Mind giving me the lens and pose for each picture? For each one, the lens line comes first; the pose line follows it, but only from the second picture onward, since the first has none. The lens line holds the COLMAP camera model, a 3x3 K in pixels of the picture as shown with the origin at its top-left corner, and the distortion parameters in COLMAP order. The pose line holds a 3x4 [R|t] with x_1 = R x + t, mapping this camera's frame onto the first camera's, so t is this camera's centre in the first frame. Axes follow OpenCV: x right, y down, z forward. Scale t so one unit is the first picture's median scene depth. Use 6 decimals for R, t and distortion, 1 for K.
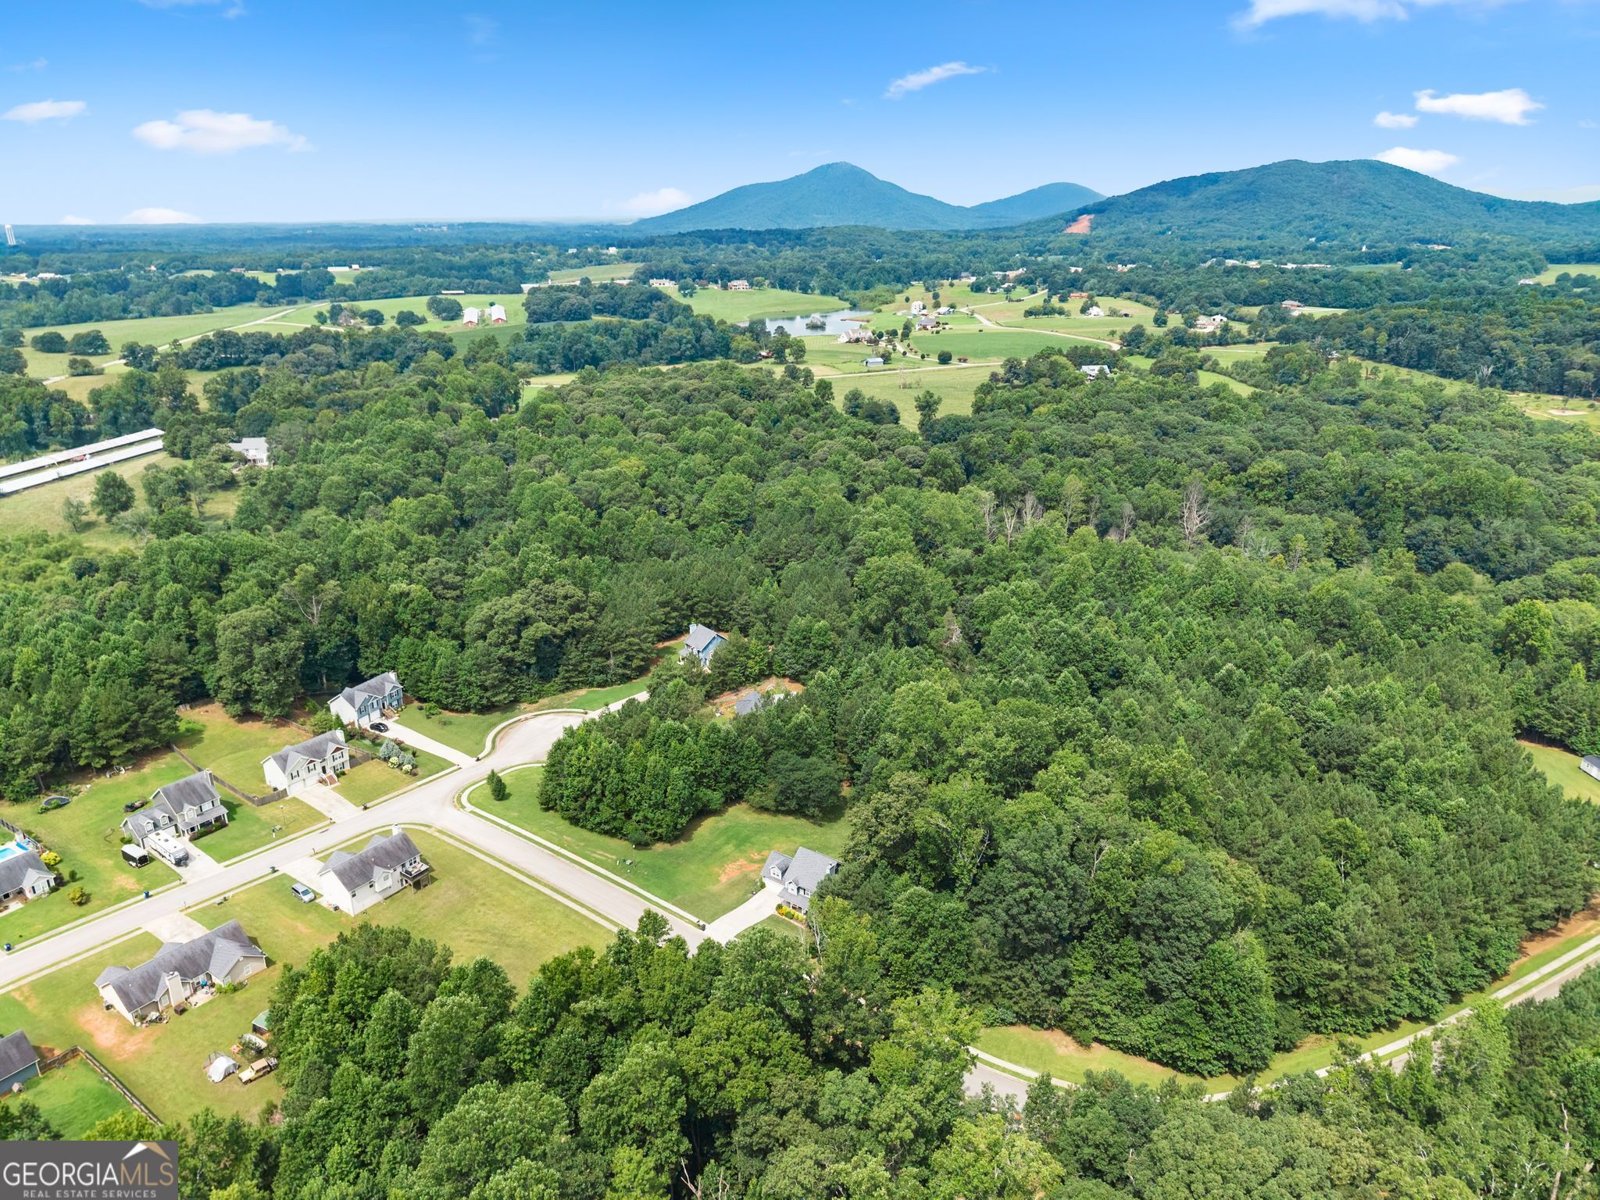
lens RADIAL K [[1091.7, 0, 801.2], [0, 1091.7, 571.0], [0, 0, 1]] dist [0.031586, -0.004074]
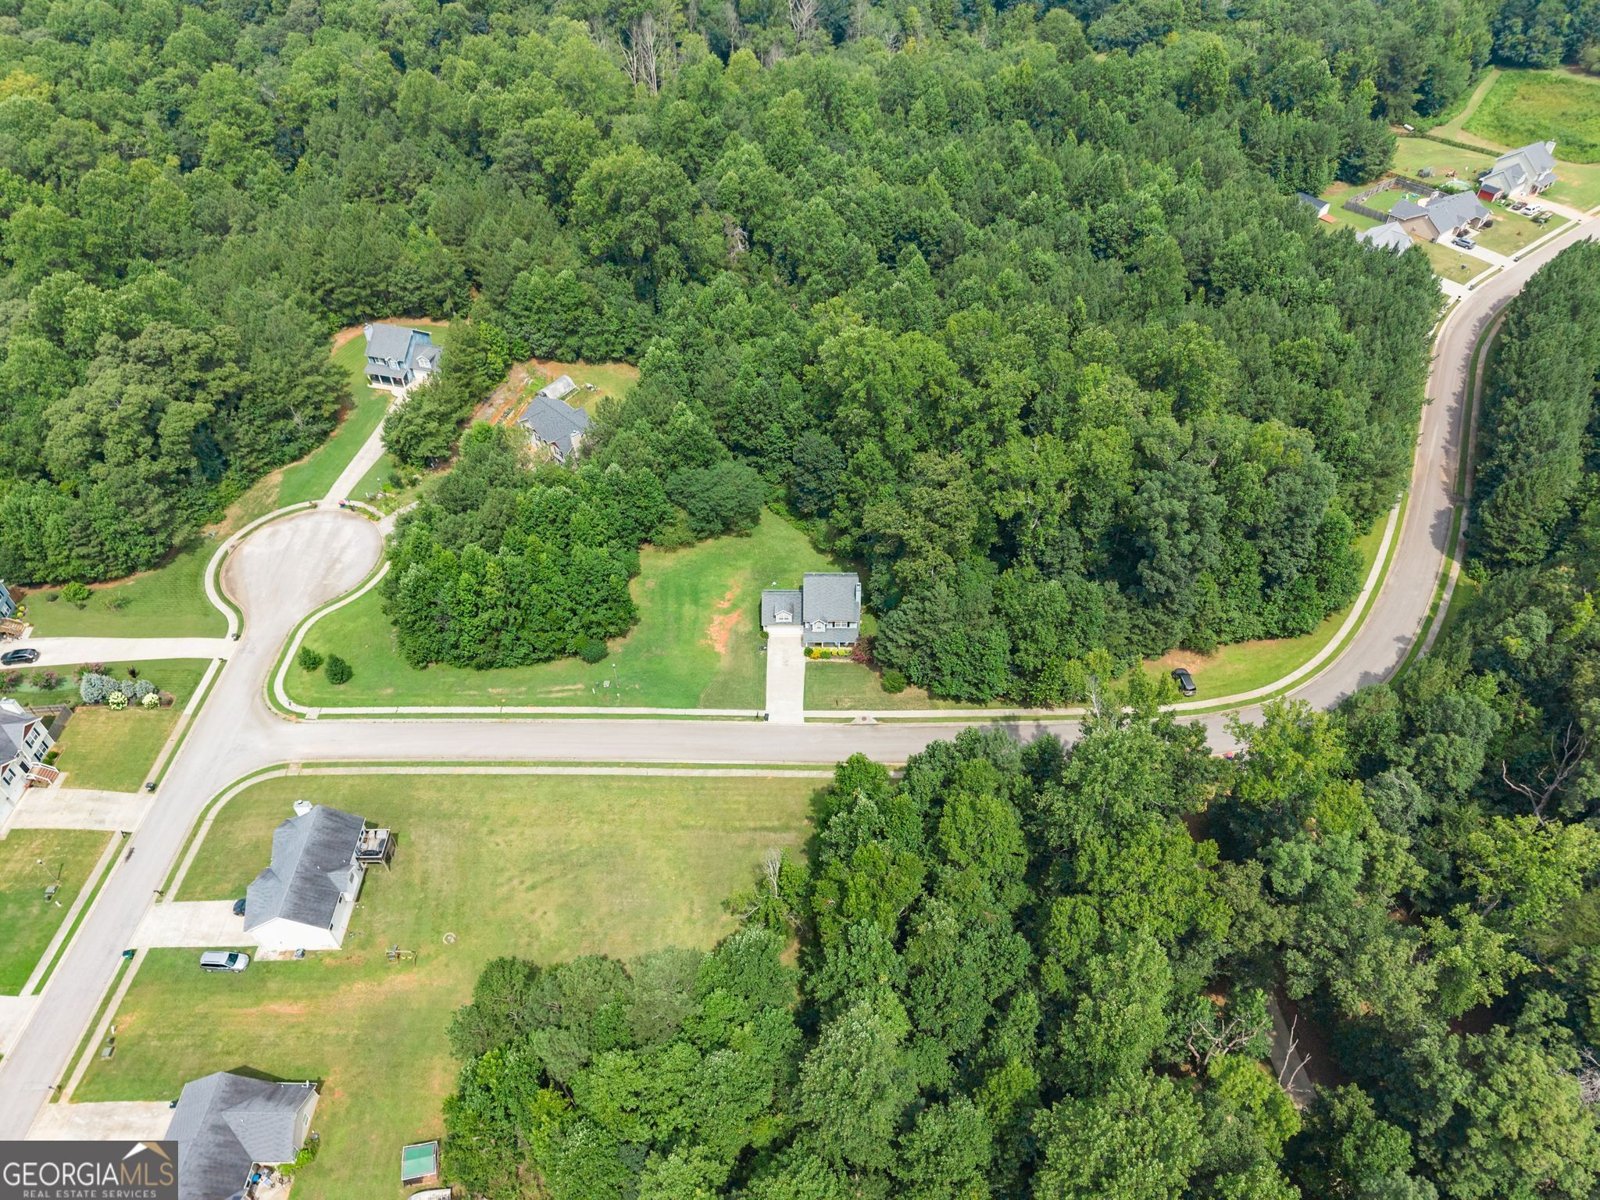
lens RADIAL K [[1091.7, 0, 801.2], [0, 1091.7, 571.0], [0, 0, 1]] dist [0.031586, -0.004074]
pose [[0.816018, -0.401785, 0.415552, -0.293237], [0.196521, 0.868934, 0.454240, -0.105483], [-0.543594, -0.289003, 0.788025, 0.315119]]
